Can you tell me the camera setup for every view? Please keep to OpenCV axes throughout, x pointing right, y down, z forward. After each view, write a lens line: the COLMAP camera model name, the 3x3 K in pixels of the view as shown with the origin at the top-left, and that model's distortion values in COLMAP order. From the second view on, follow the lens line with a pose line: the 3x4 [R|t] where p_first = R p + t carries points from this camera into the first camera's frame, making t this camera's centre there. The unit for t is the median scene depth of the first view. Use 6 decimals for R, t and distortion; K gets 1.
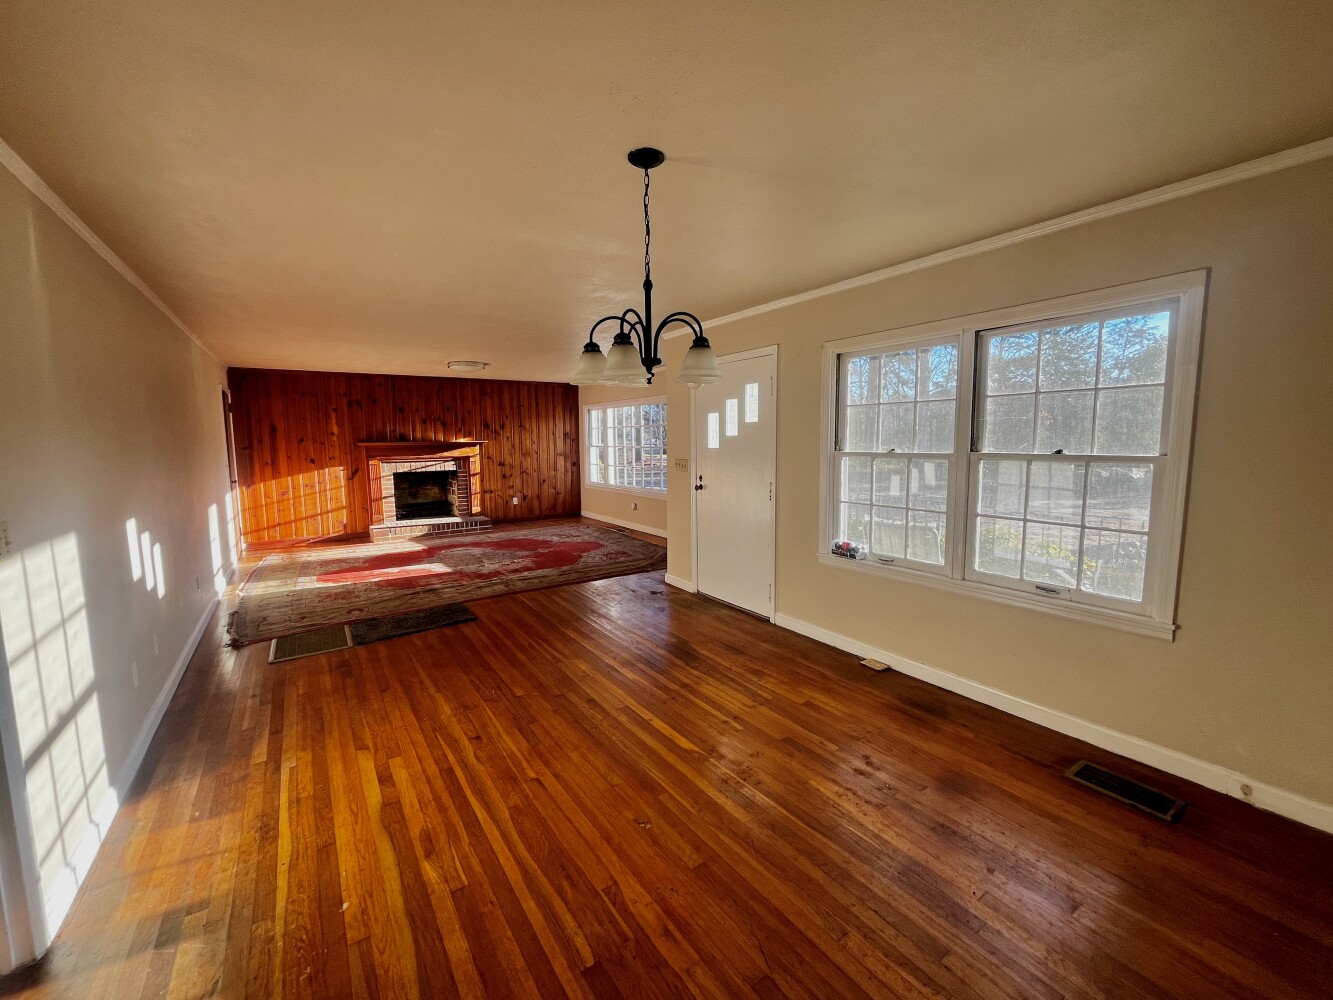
lens RADIAL K [[541.2, 0, 665.2], [0, 541.2, 493.5], [0, 0, 1]] dist [-0.004282, 0.000071]
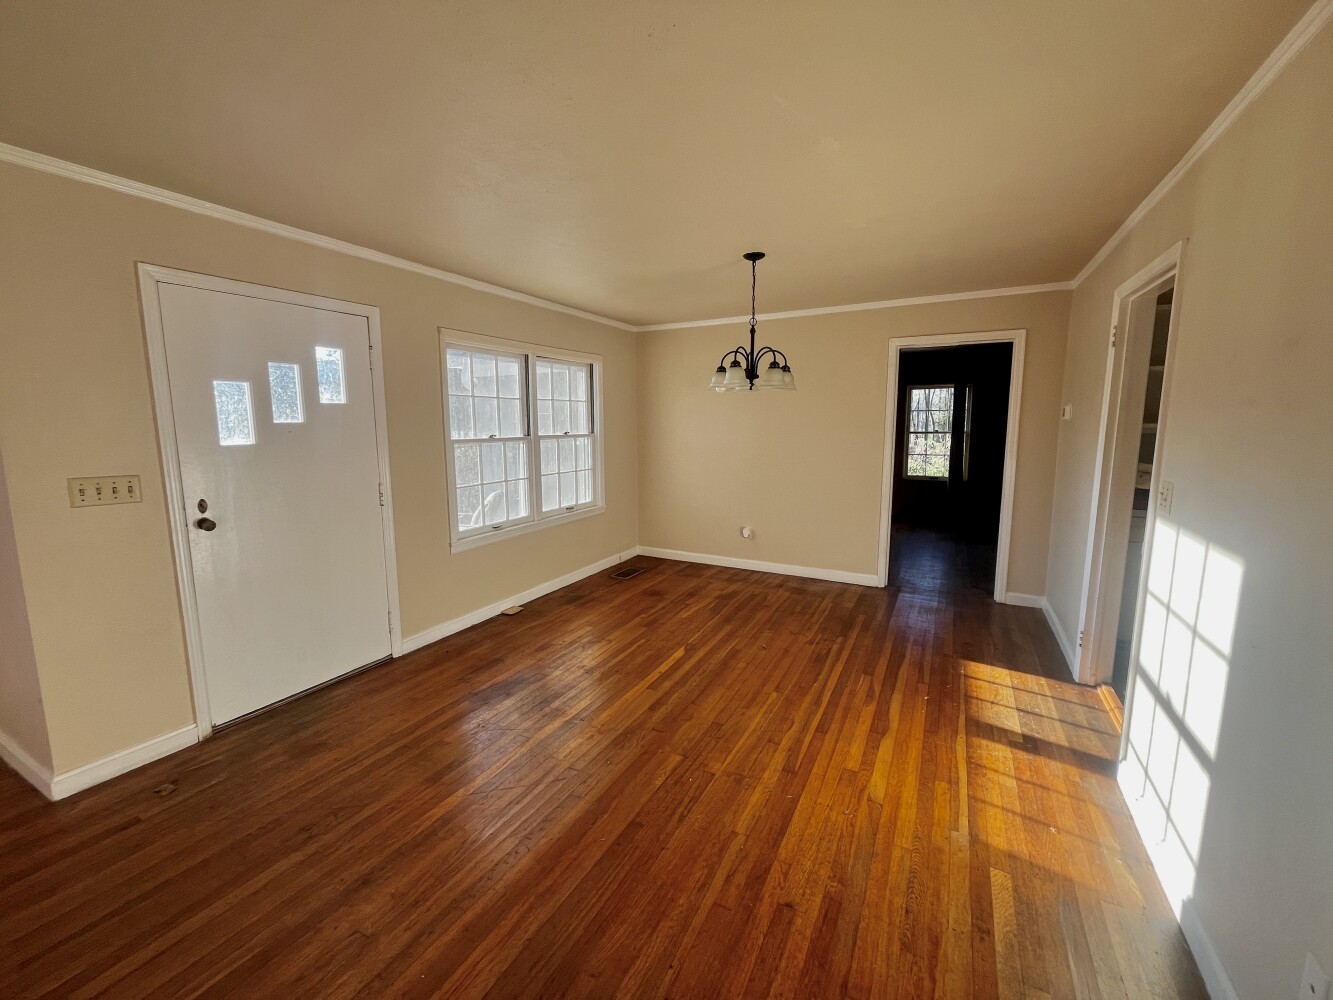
lens RADIAL K [[541.2, 0, 664.2], [0, 541.2, 500.6], [0, 0, 1]] dist [-0.004282, 0.000071]
pose [[-0.459064, -0.113157, 0.881167, -0.921111], [0.105515, 0.977890, 0.180548, -0.127596], [-0.882115, 0.175860, -0.436974, 1.324858]]
